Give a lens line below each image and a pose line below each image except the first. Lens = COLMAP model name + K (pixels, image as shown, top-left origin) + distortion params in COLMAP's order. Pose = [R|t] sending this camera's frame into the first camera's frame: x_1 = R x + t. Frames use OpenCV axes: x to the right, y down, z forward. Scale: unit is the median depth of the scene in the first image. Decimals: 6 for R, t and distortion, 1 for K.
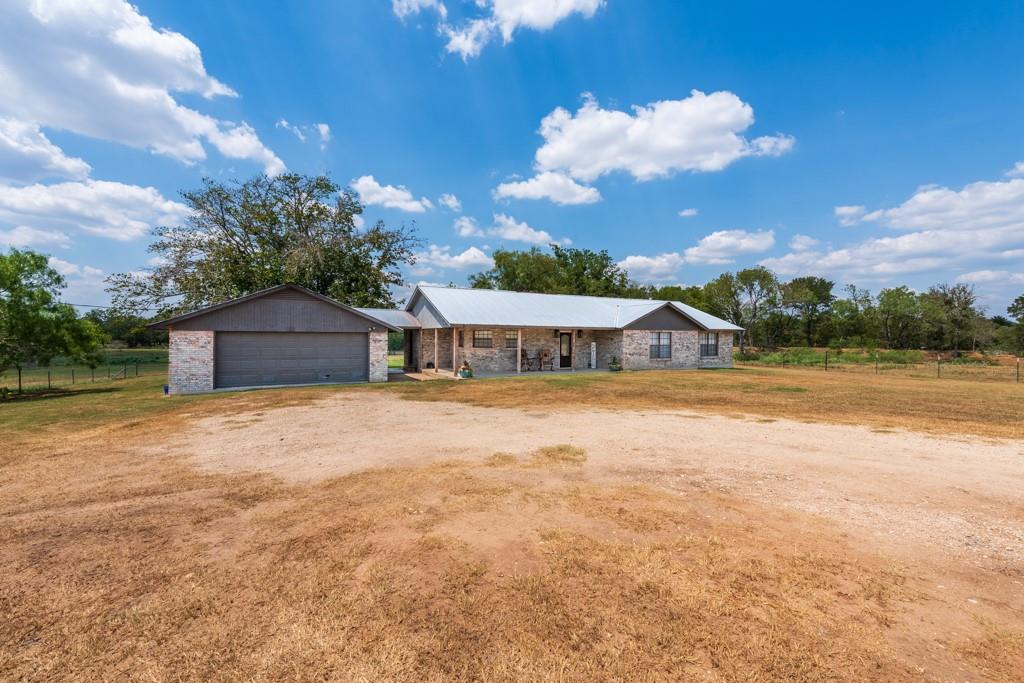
lens RADIAL K [[403.7, 0, 512.6], [0, 403.7, 334.3], [0, 0, 1]] dist [0.013875, -0.000374]
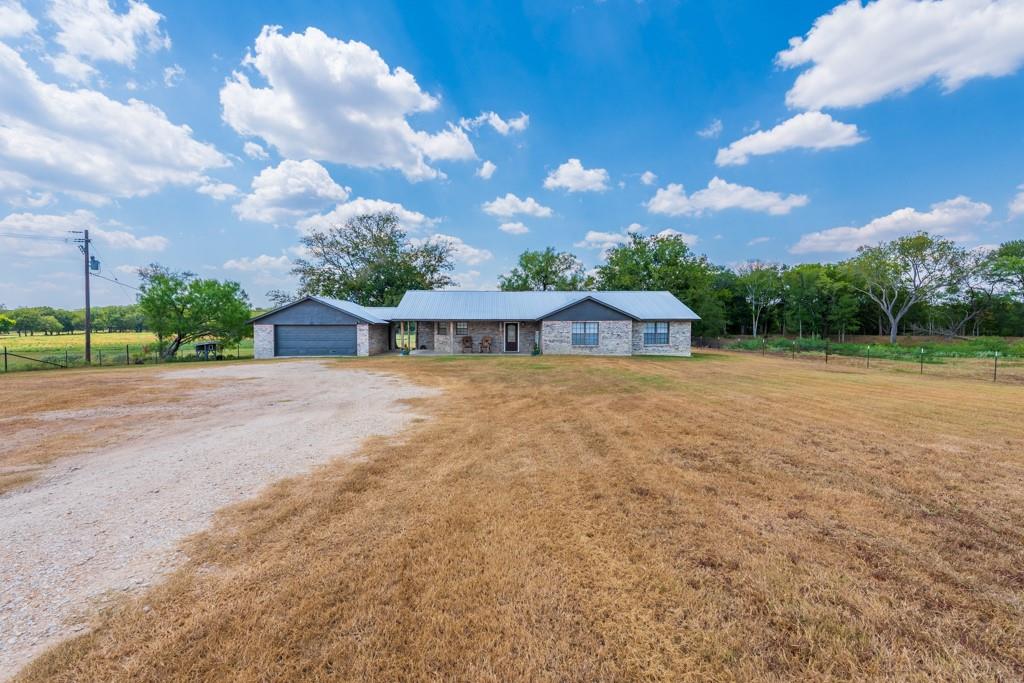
lens RADIAL K [[437.6, 0, 521.6], [0, 437.6, 343.0], [0, 0, 1]] dist [0.019723, -0.000197]
pose [[0.909804, 0.009575, -0.414927, 0.760336], [0.007058, 0.999232, 0.038535, 0.004339], [0.414977, -0.037988, 0.909038, -0.230020]]
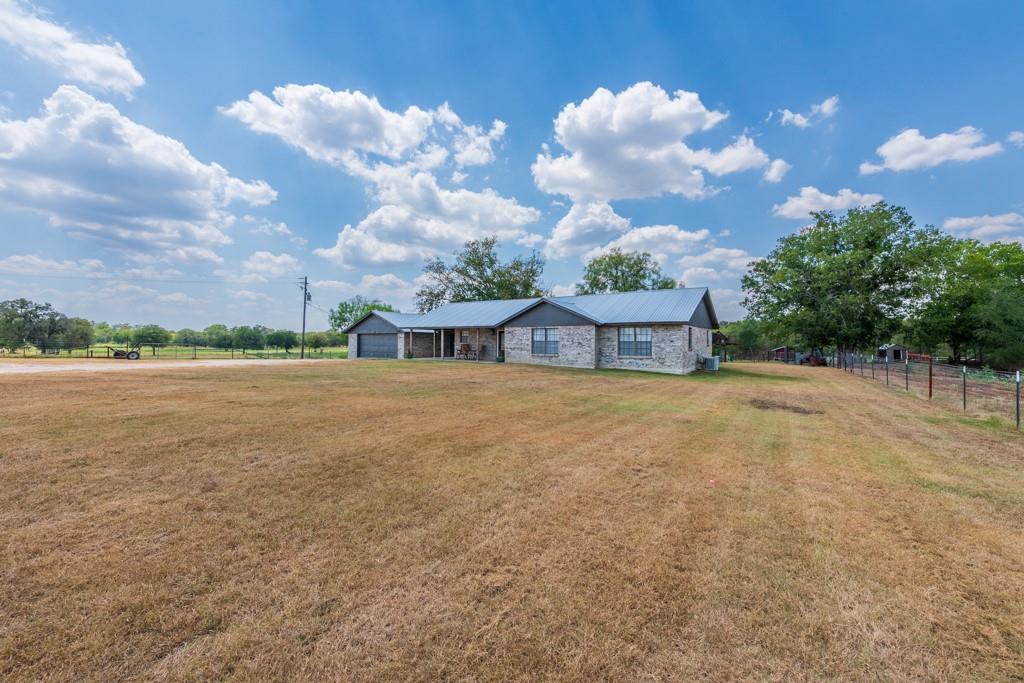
lens RADIAL K [[403.7, 0, 502.5], [0, 403.7, 347.5], [0, 0, 1]] dist [0.013875, -0.000374]
pose [[0.455224, 0.009771, -0.890323, 1.291673], [-0.000141, 0.999941, 0.010902, 0.033765], [0.890377, -0.004837, 0.455199, 0.464970]]
